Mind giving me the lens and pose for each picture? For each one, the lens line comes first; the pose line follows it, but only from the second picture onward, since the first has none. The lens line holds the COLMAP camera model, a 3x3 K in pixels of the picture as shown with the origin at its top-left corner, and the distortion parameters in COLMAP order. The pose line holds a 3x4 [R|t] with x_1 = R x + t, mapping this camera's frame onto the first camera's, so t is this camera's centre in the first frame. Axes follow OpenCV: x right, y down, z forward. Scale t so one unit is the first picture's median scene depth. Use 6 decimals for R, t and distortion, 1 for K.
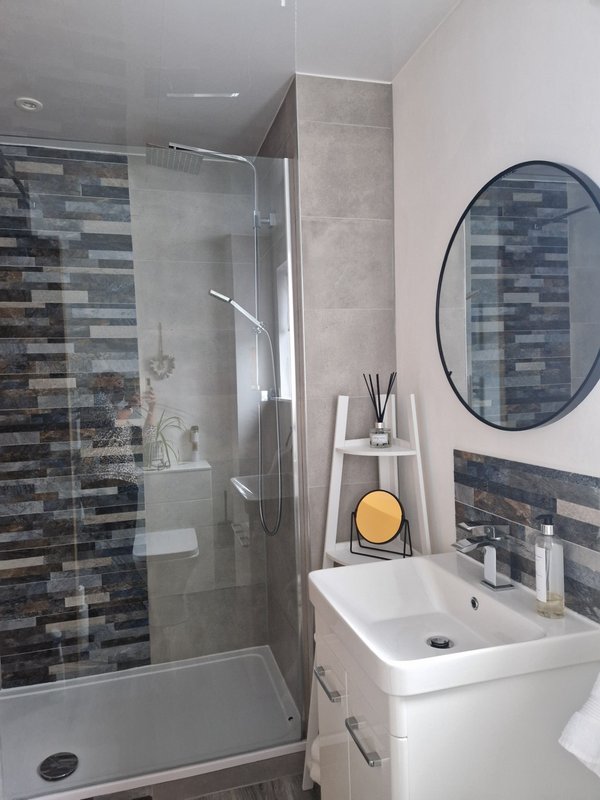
lens RADIAL K [[541.3, 0, 301.8], [0, 541.3, 400.4], [0, 0, 1]] dist [0.082478, -0.047472]
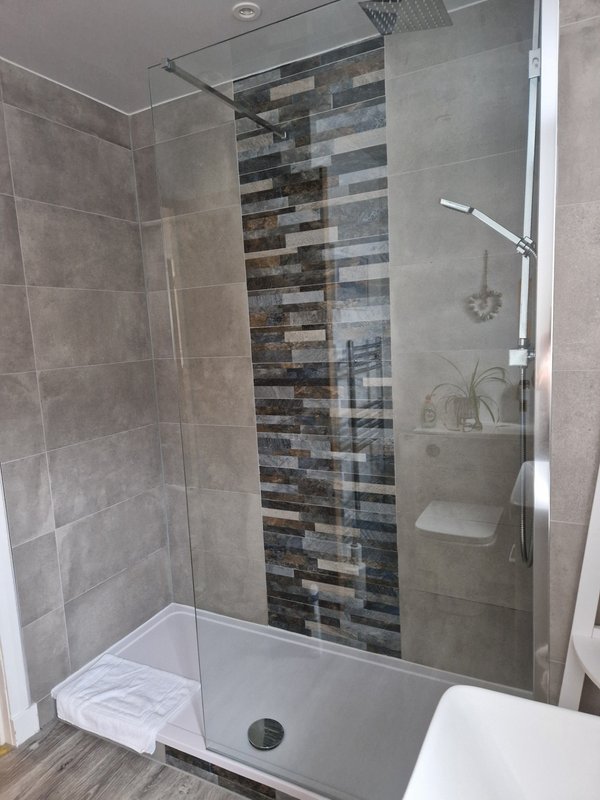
lens RADIAL K [[541.3, 0, 296.5], [0, 541.3, 405.0], [0, 0, 1]] dist [0.082478, -0.047472]
pose [[0.726229, 0.087256, -0.681893, 0.172239], [0.003039, 0.991495, 0.130110, -0.033793], [0.687446, -0.096561, 0.719787, 0.316528]]
